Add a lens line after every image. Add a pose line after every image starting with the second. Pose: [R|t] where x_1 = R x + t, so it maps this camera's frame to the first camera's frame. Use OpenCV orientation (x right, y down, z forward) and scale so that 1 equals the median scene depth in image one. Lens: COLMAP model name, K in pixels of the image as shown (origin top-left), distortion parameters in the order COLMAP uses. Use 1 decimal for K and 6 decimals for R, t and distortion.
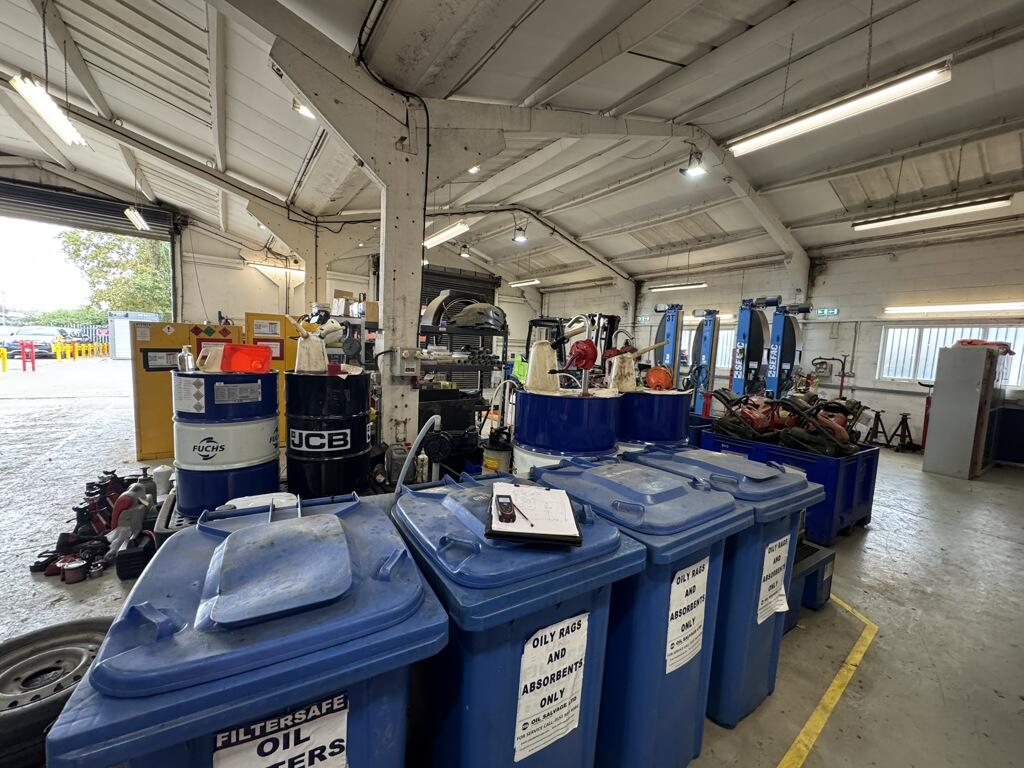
lens RADIAL K [[407.6, 0, 509.8], [0, 407.6, 384.1], [0, 0, 1]] dist [-0.001018, 0.000602]
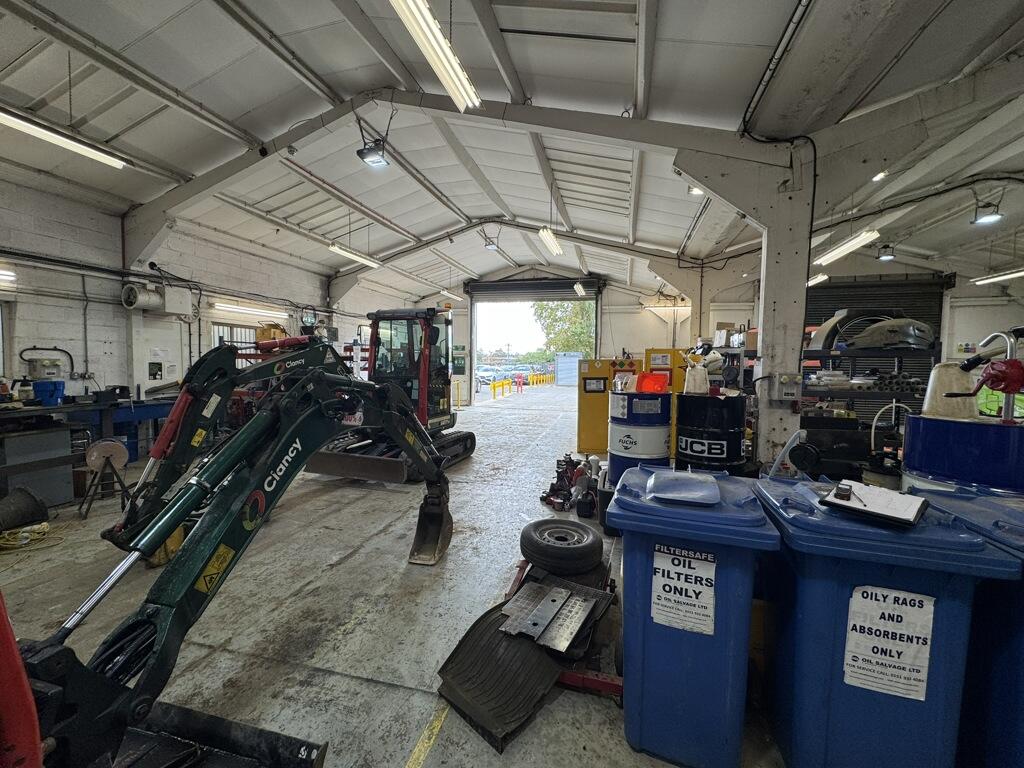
lens RADIAL K [[407.6, 0, 509.8], [0, 407.6, 384.1], [0, 0, 1]] dist [-0.001018, 0.000602]
pose [[0.642213, -0.000461, -0.766526, 0.091115], [-0.051420, 0.997721, -0.043680, 0.020286], [0.764800, 0.067467, 0.640726, -0.207268]]
